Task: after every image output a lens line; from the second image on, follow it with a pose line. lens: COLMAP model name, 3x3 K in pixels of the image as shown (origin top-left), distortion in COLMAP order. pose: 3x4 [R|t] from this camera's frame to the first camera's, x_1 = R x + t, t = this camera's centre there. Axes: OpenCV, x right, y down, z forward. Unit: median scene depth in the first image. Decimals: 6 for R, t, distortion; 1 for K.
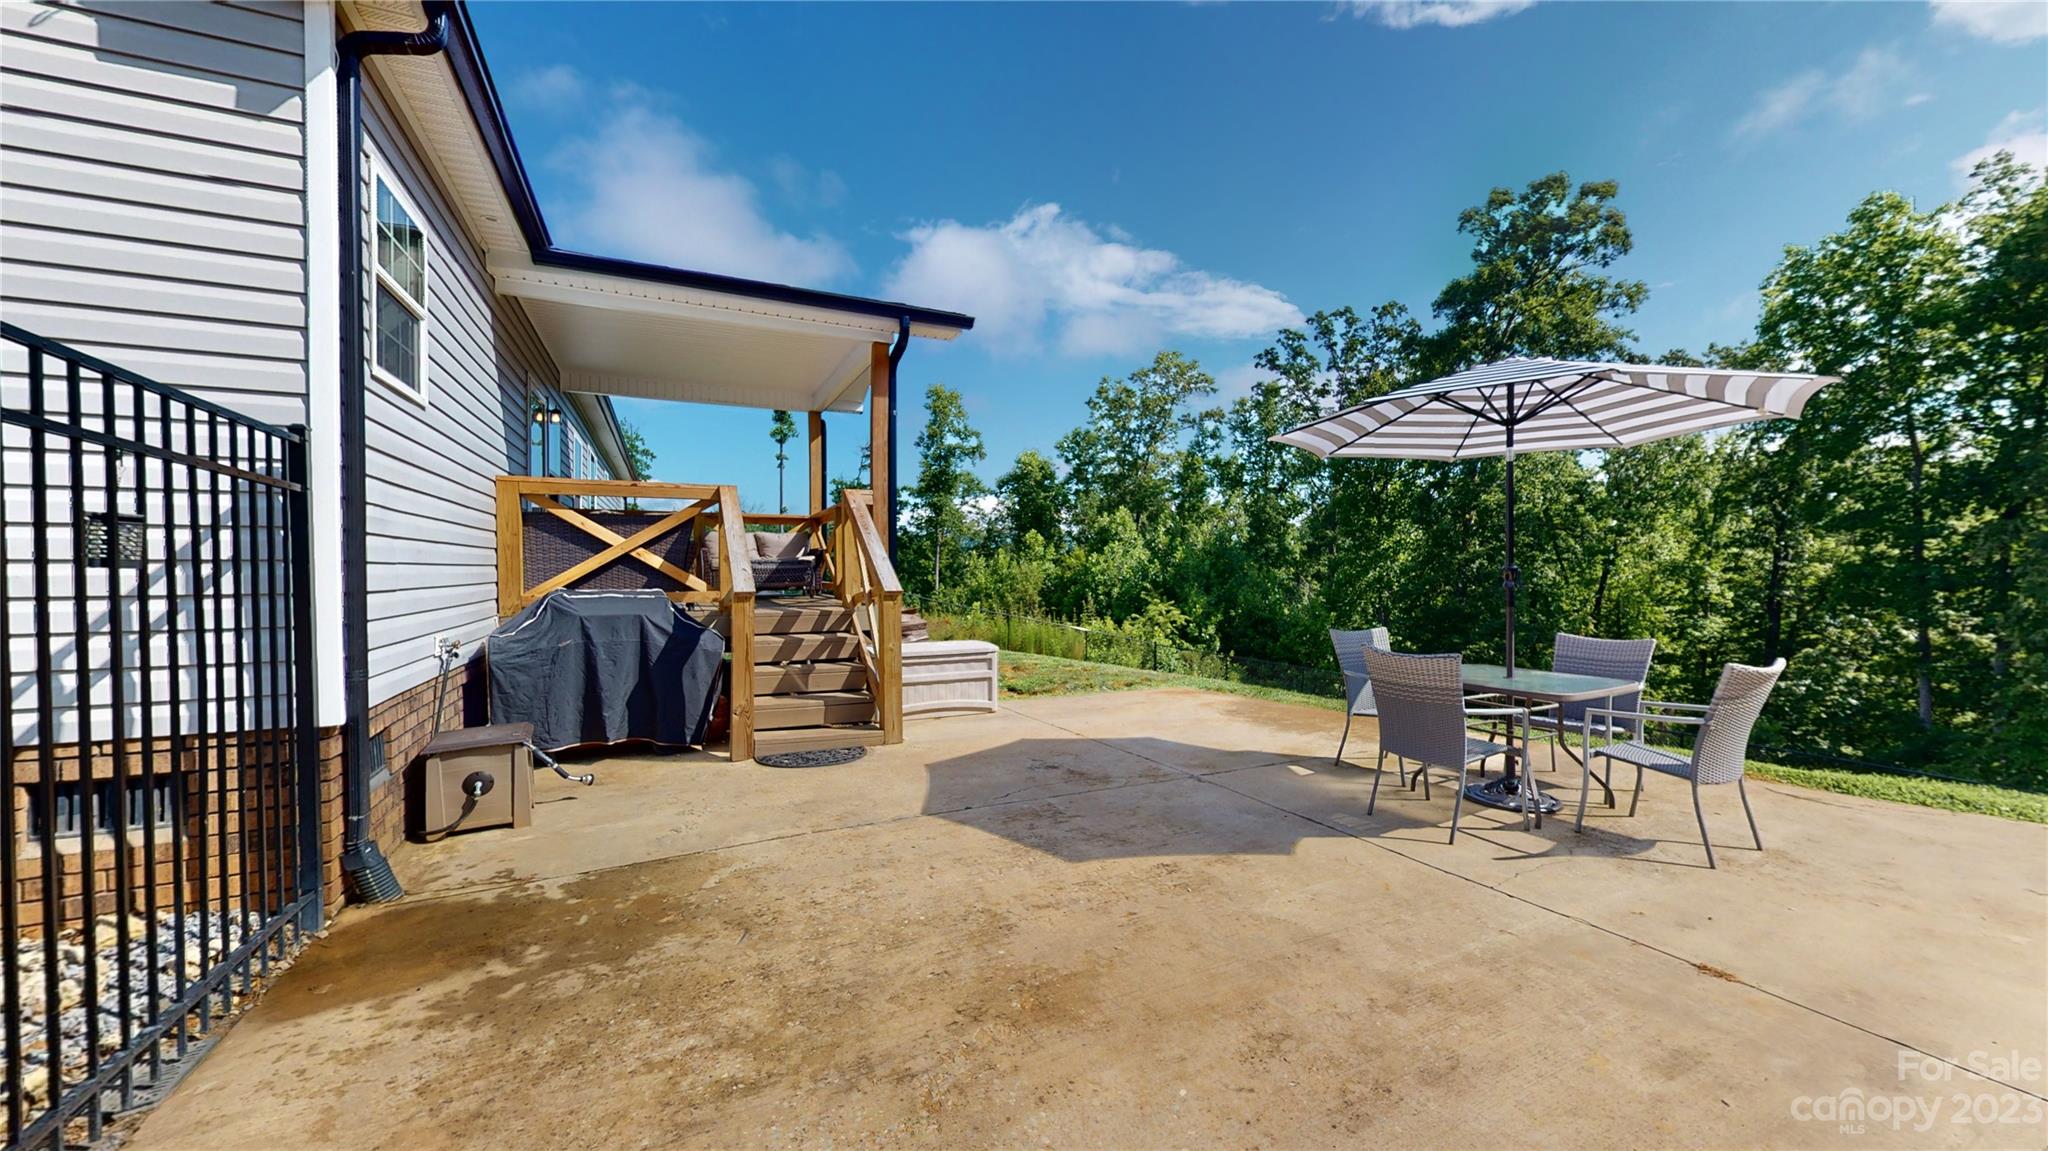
lens RADIAL K [[749.8, 0, 1025.5], [0, 749.8, 578.9], [0, 0, 1]] dist [-0.000032, 0.000126]
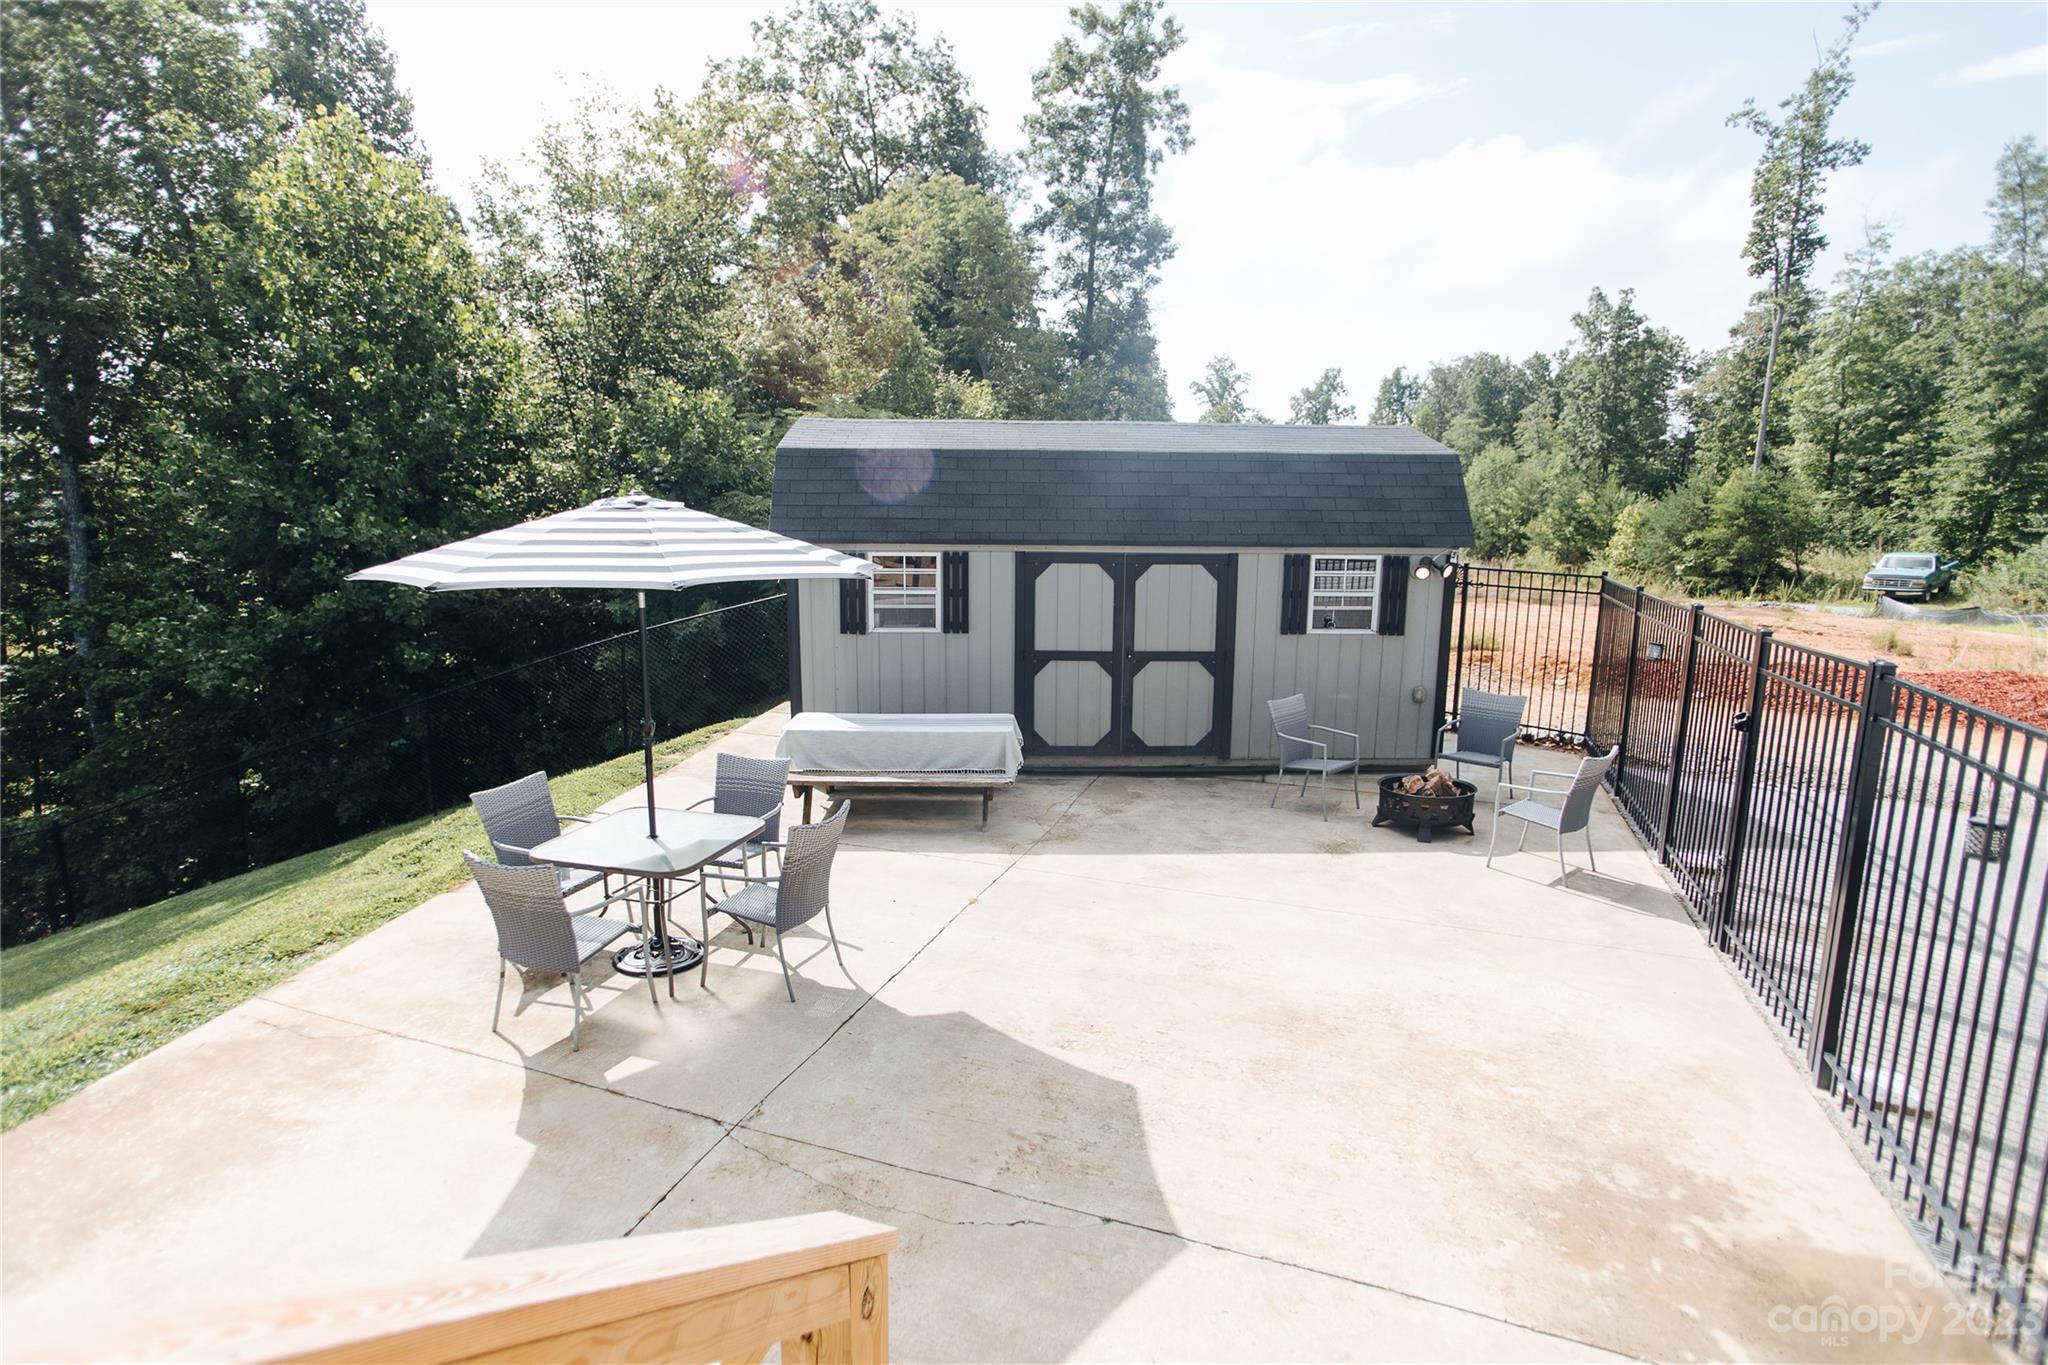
lens RADIAL K [[1027.4, 0, 1024.0], [0, 1027.4, 682.5], [0, 0, 1]] dist [-0.059108, 0.039313]
pose [[-0.693514, -0.124277, 0.709643, -0.143141], [0.006862, 0.983825, 0.179000, -0.073337], [-0.720410, 0.129009, -0.681444, 0.388512]]
